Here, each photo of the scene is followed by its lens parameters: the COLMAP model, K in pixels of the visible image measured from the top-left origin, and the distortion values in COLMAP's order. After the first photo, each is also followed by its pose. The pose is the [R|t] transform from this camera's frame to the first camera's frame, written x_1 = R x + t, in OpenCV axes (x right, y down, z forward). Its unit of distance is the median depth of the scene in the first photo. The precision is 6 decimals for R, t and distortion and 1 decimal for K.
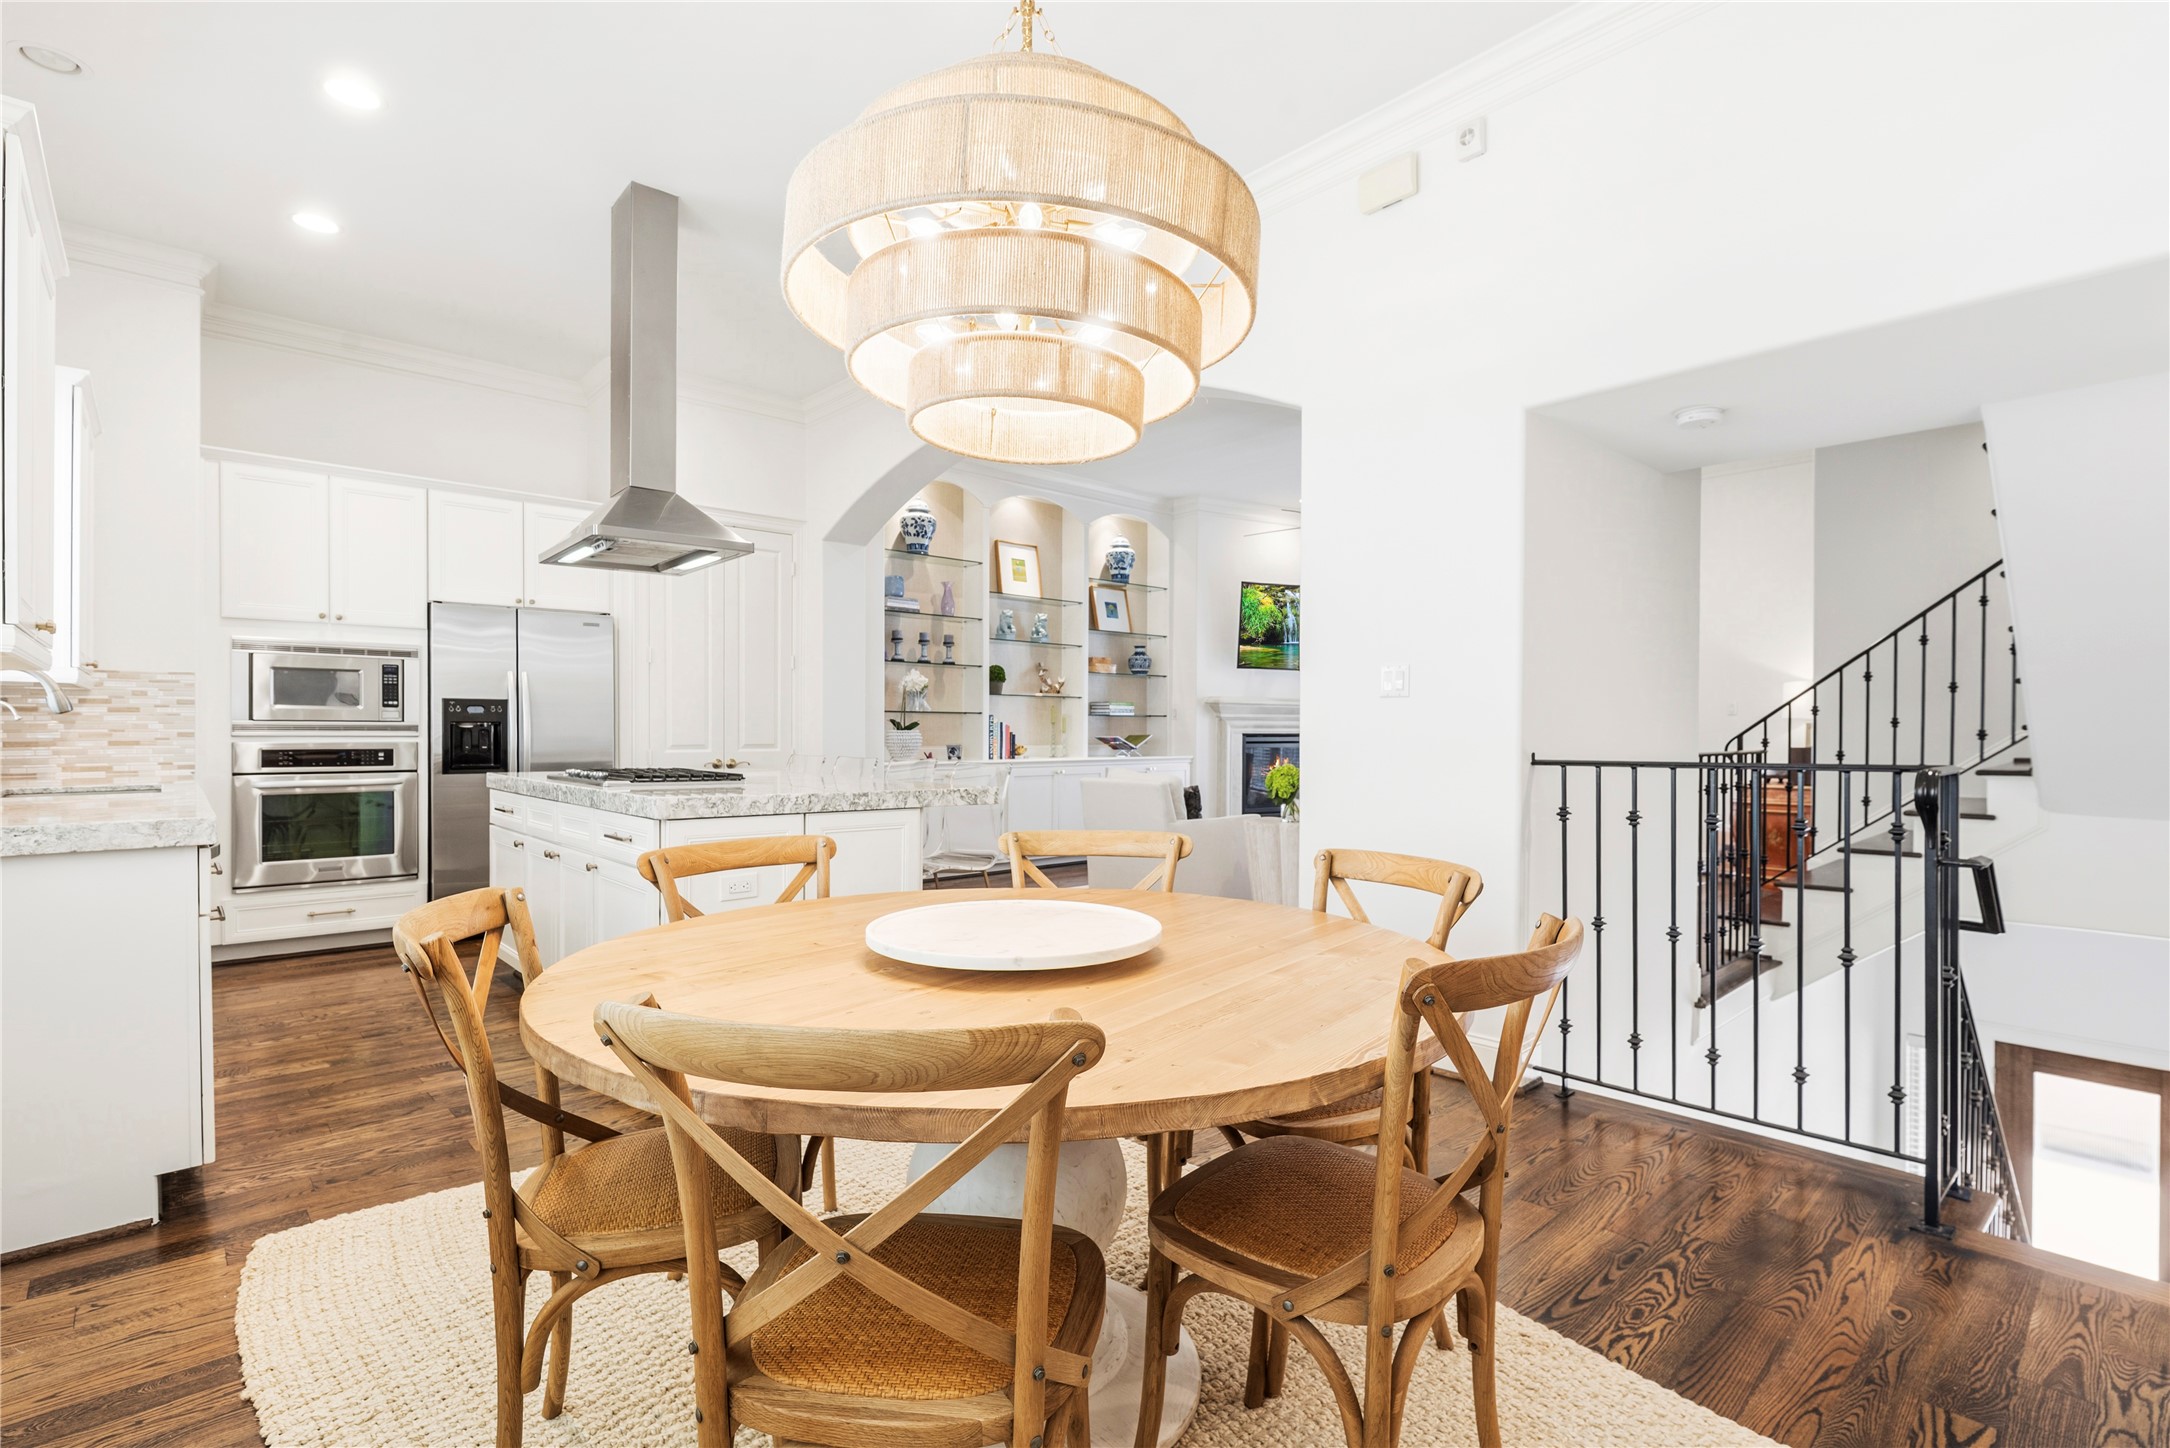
lens RADIAL K [[999.8, 0, 1089.2], [0, 999.8, 739.2], [0, 0, 1]] dist [-0.002766, 0.000150]
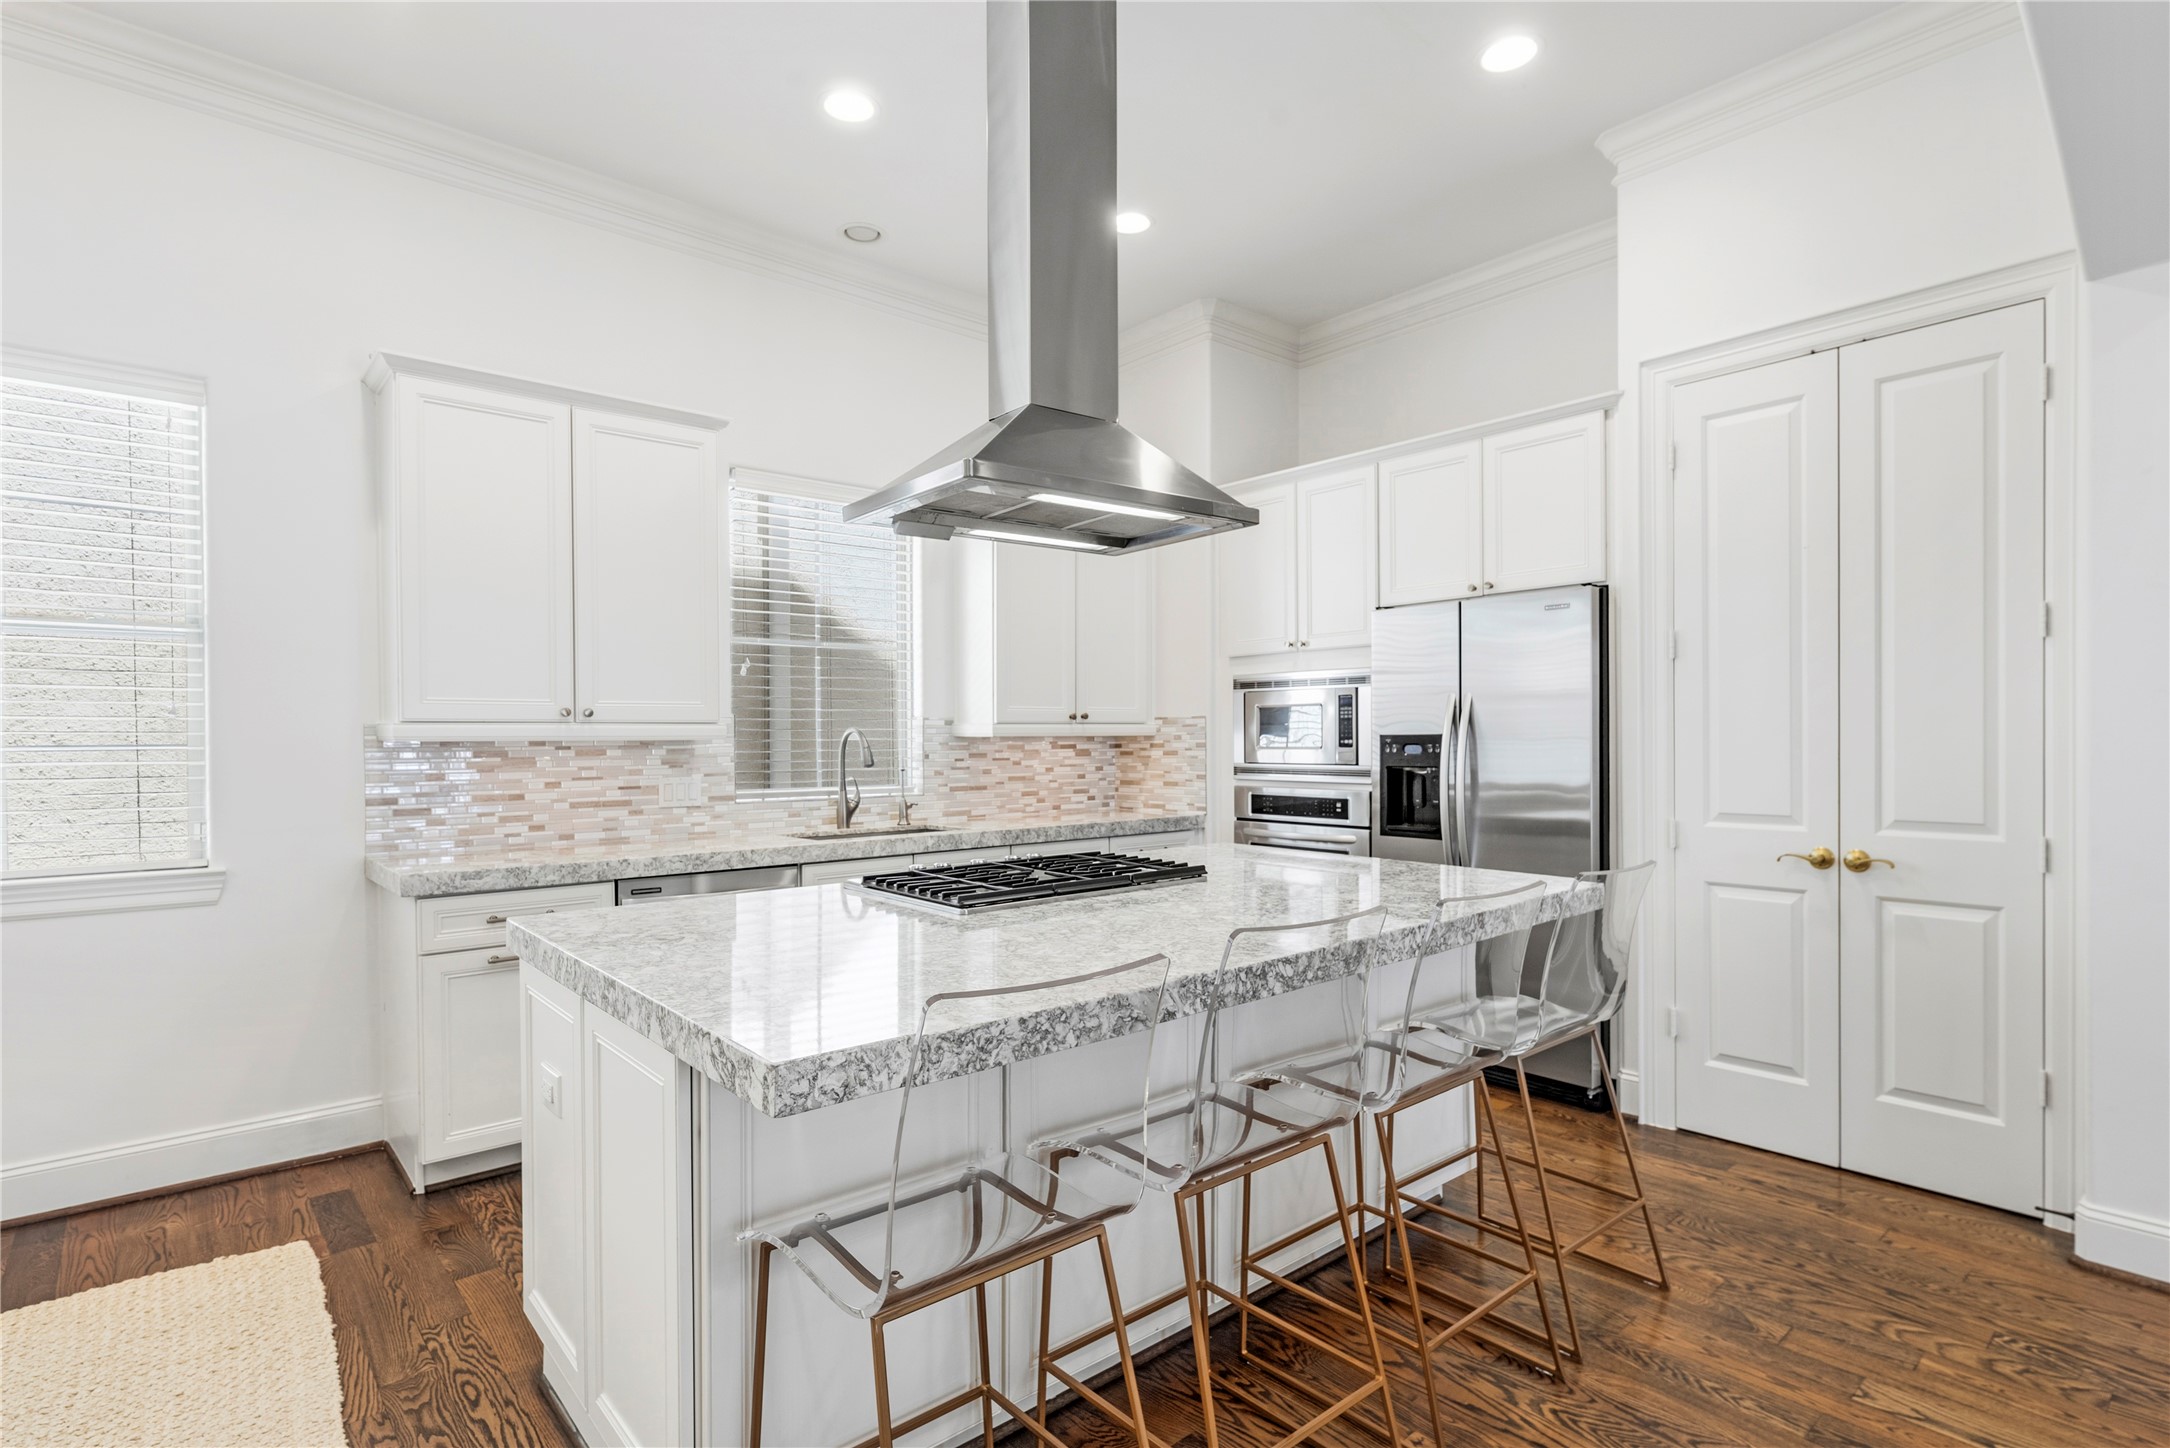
lens RADIAL K [[1074.1, 0, 1109.8], [0, 1074.1, 748.3], [0, 0, 1]] dist [0.000230, -0.000224]
pose [[-0.017753, 0.008555, -0.999806, 0.172565], [-0.001228, 0.999962, 0.008578, -0.038279], [0.999842, 0.001380, -0.017742, 0.821019]]
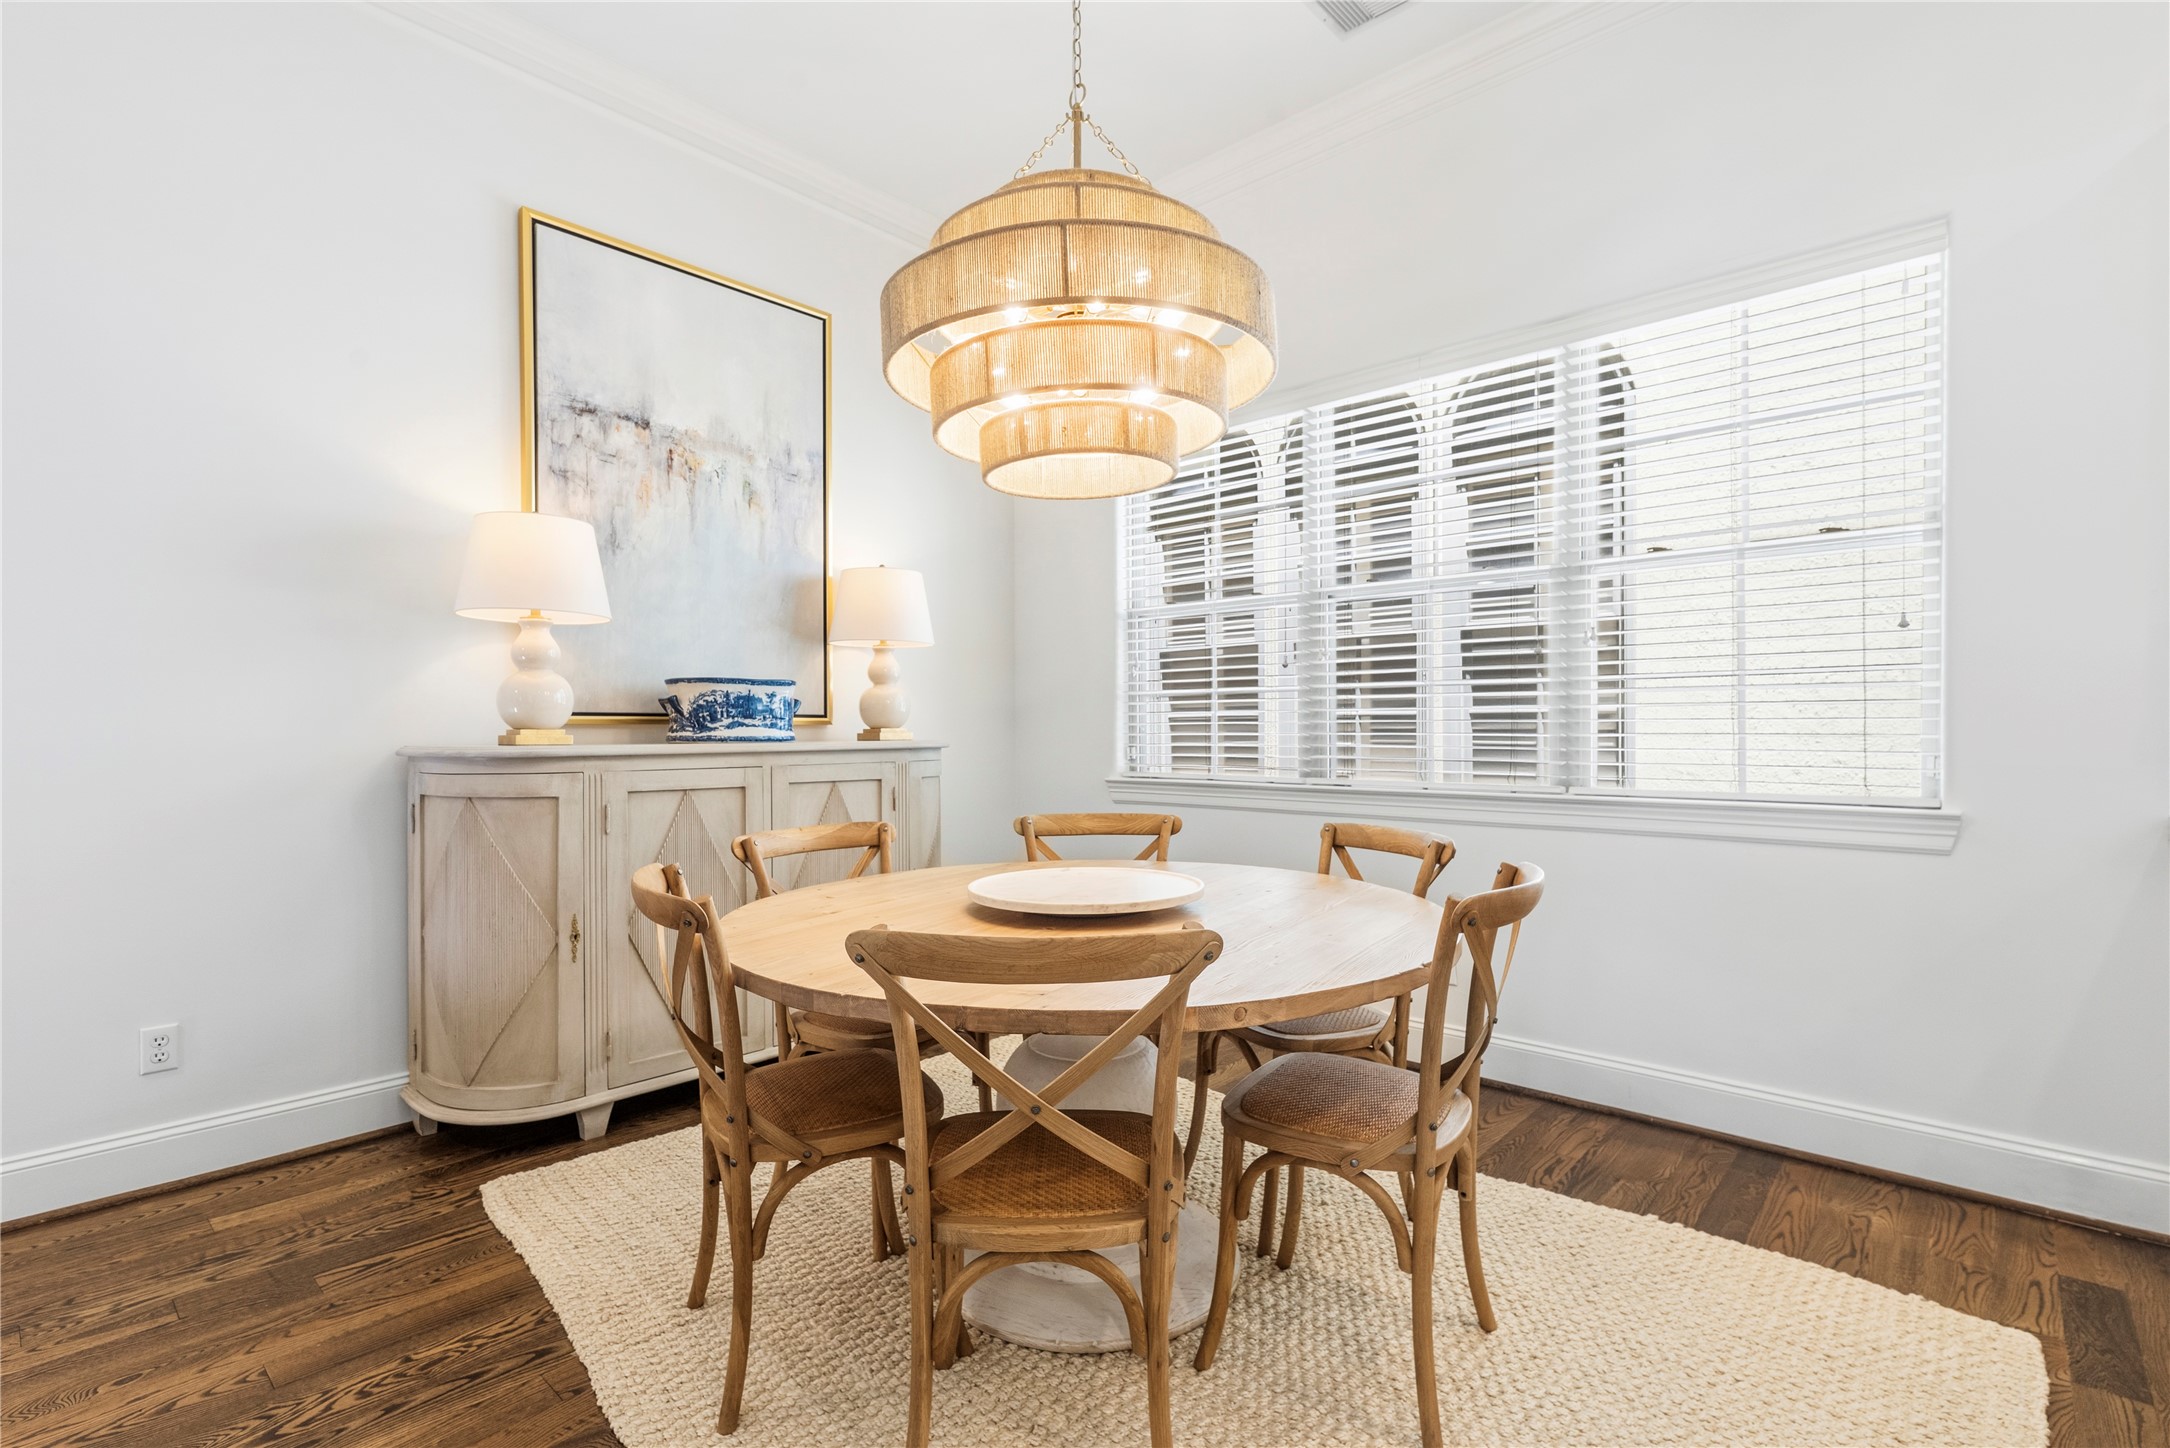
lens RADIAL K [[999.8, 0, 1089.2], [0, 999.8, 739.2], [0, 0, 1]] dist [-0.002766, 0.000150]
pose [[-0.996229, 0.003287, -0.086696, 0.013434], [0.001776, 0.999845, 0.017505, -0.006922], [0.086740, 0.017285, -0.996081, 0.731431]]
